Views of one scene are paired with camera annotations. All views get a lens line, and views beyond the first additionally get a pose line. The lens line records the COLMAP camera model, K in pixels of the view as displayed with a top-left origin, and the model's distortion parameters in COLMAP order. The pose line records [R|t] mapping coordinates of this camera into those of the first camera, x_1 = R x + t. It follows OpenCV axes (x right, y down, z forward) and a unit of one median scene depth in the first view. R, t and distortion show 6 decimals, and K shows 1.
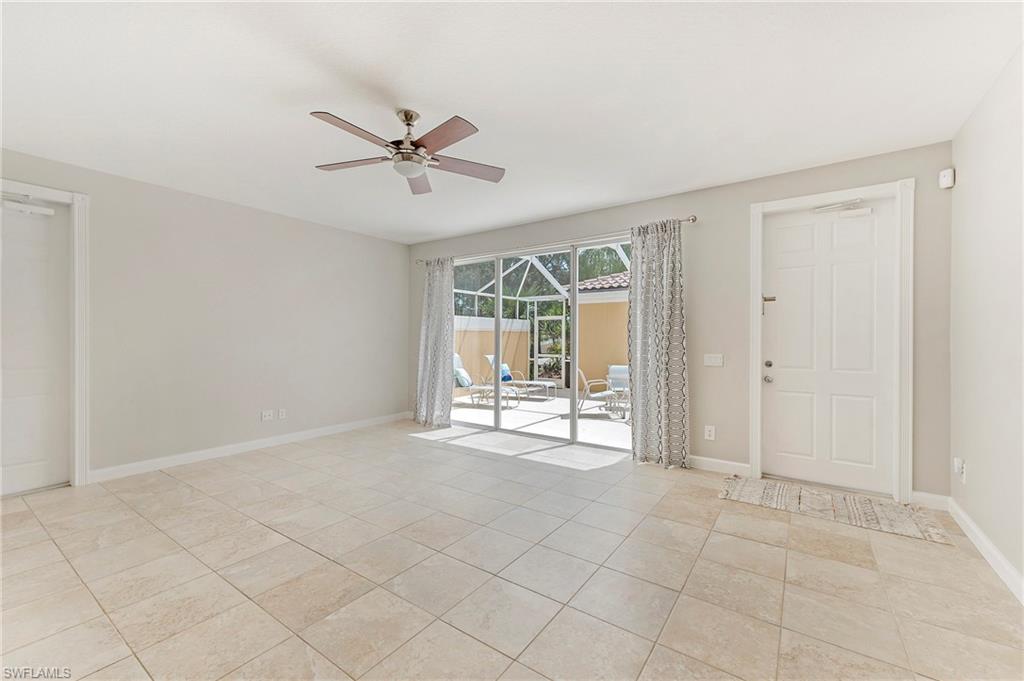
lens RADIAL K [[409.5, 0, 507.3], [0, 409.5, 339.1], [0, 0, 1]] dist [0.011816, 0.000089]
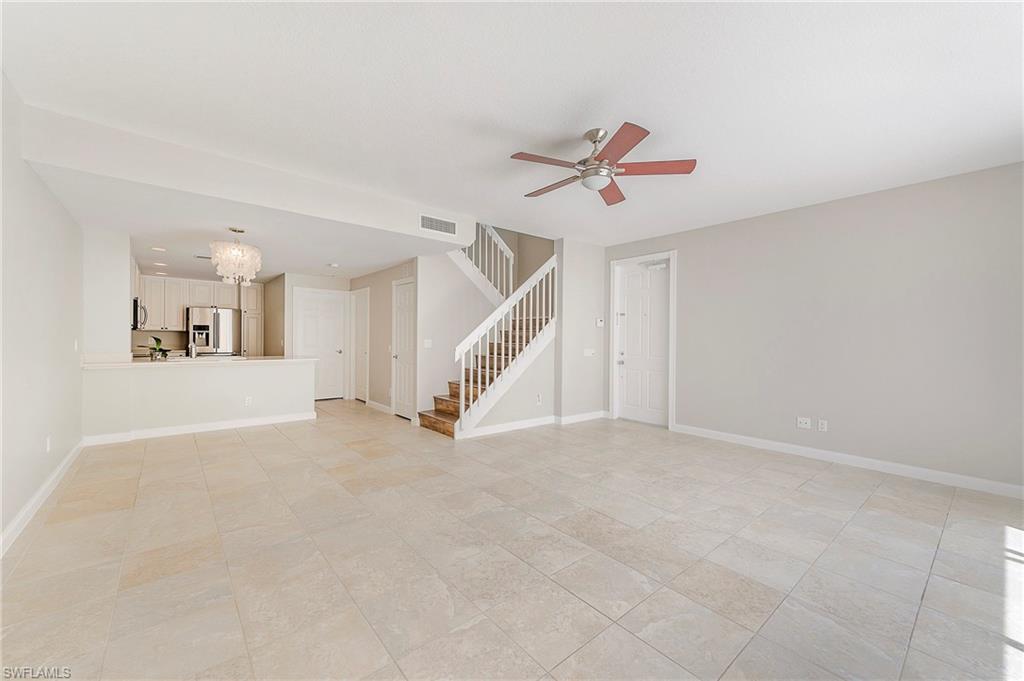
lens RADIAL K [[409.5, 0, 530.8], [0, 409.5, 340.4], [0, 0, 1]] dist [0.011816, 0.000089]
pose [[-0.216055, 0.002581, -0.976378, 0.605211], [-0.014501, 0.999878, 0.005852, 0.000041], [0.976274, 0.015423, -0.215991, 0.754882]]
